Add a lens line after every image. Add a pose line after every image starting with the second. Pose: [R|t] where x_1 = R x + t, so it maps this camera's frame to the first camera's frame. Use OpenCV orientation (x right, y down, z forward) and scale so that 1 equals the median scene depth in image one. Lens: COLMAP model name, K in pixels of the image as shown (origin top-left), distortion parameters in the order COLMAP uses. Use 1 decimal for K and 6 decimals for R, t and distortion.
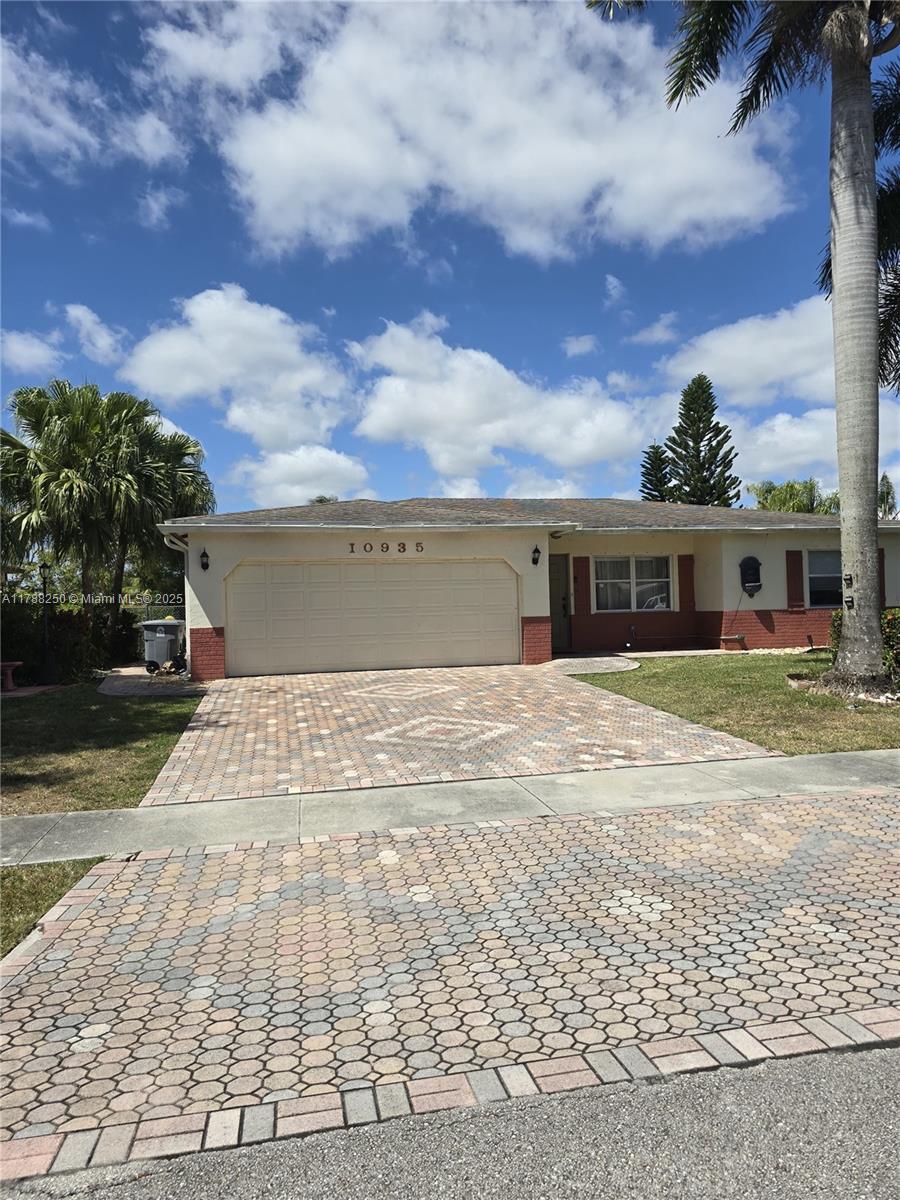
lens RADIAL K [[803.5, 0, 450.0], [0, 803.5, 600.0], [0, 0, 1]] dist [0.006203, 0.000691]
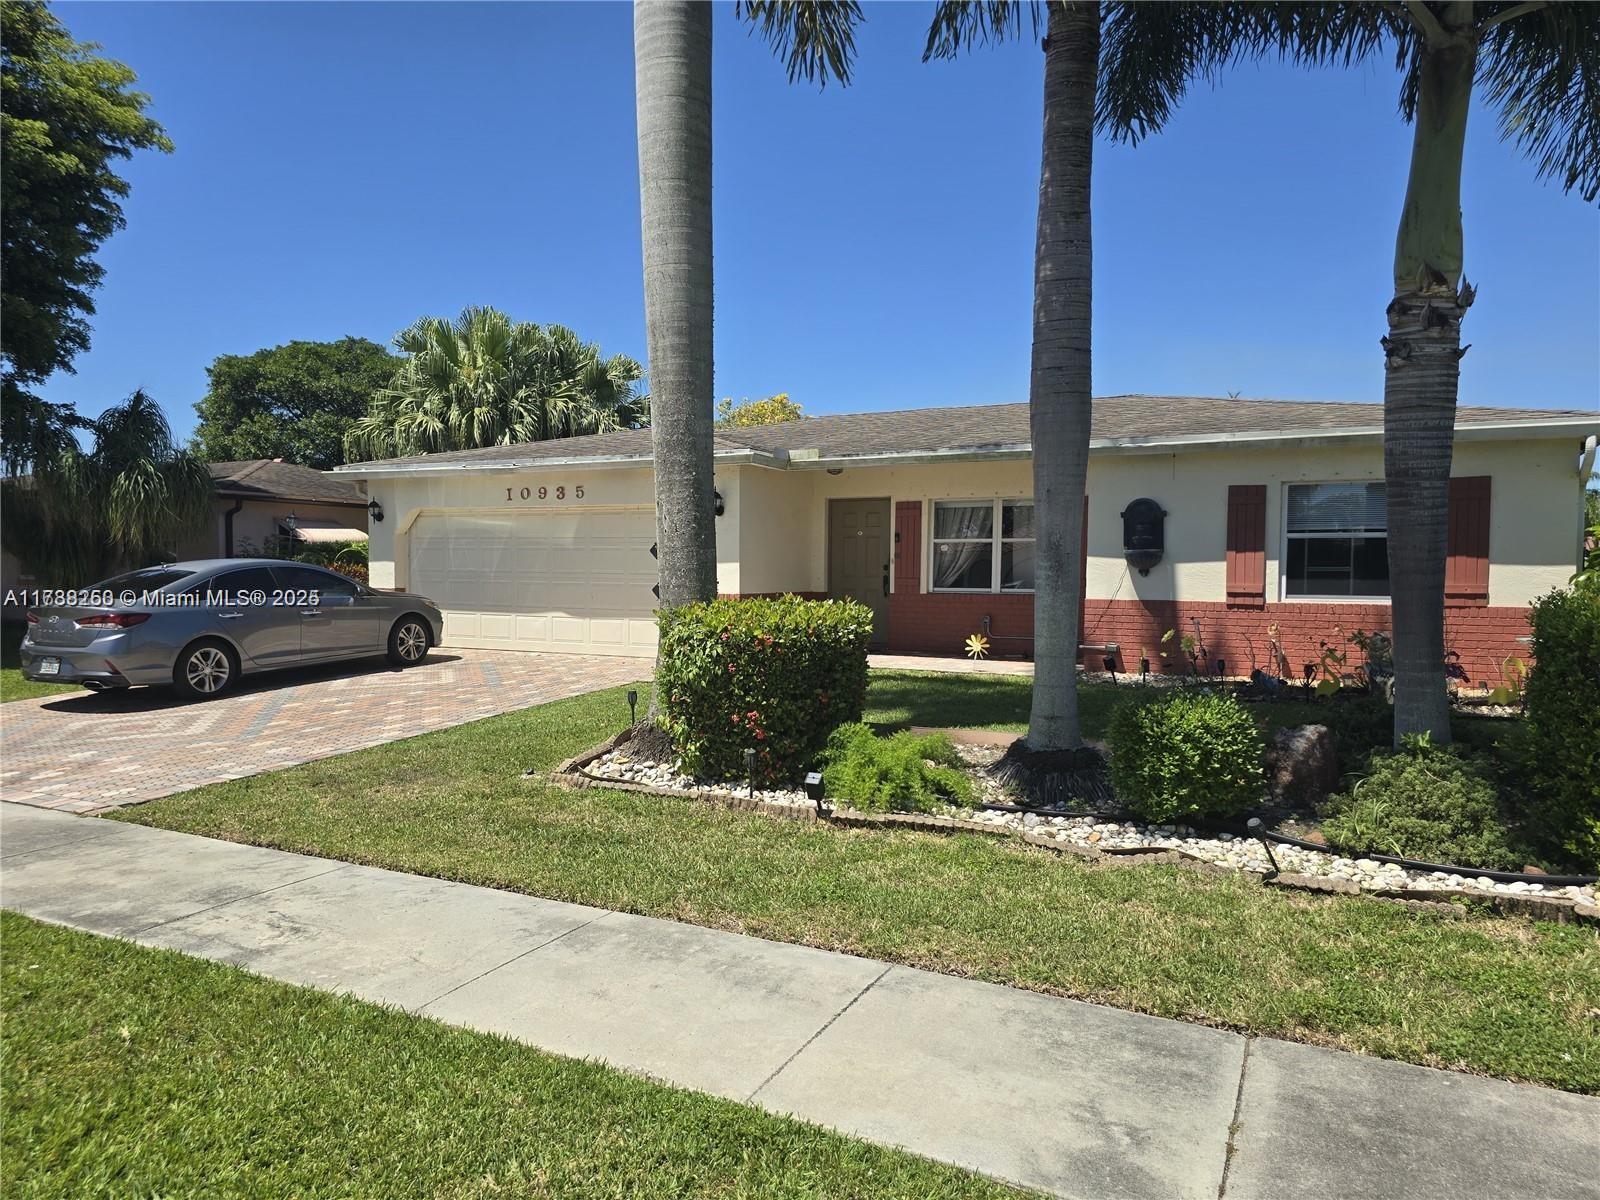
lens RADIAL K [[1071.4, 0, 800.0], [0, 1071.4, 600.0], [0, 0, 1]] dist [0.006203, 0.000691]
pose [[0.803198, 0.050434, -0.593573, 0.610241], [-0.020649, 0.998168, 0.056870, -0.023123], [0.595354, -0.033421, 0.802768, 0.283392]]
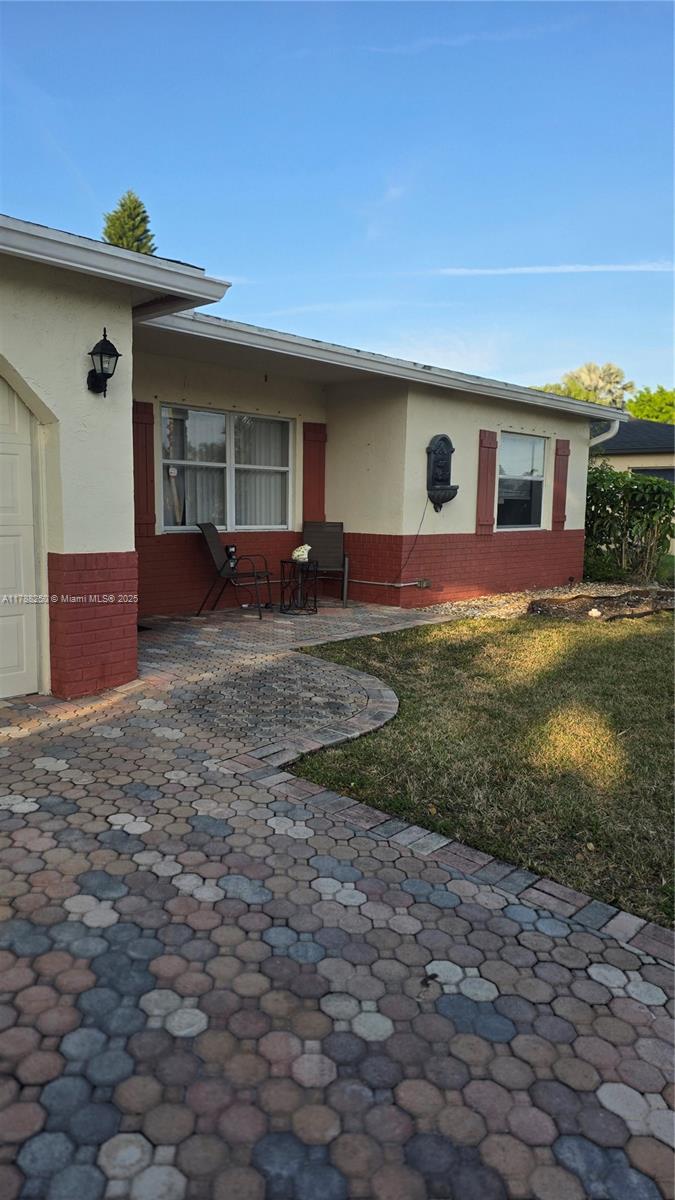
lens RADIAL K [[756.0, 0, 337.5], [0, 756.0, 600.0], [0, 0, 1]] dist [0.001124, 0.000378]
pose [[0.781020, -0.040219, 0.623210, -0.008998], [-0.050554, 0.990577, 0.127283, -0.005267], [-0.622457, -0.130917, 0.771627, 0.623495]]
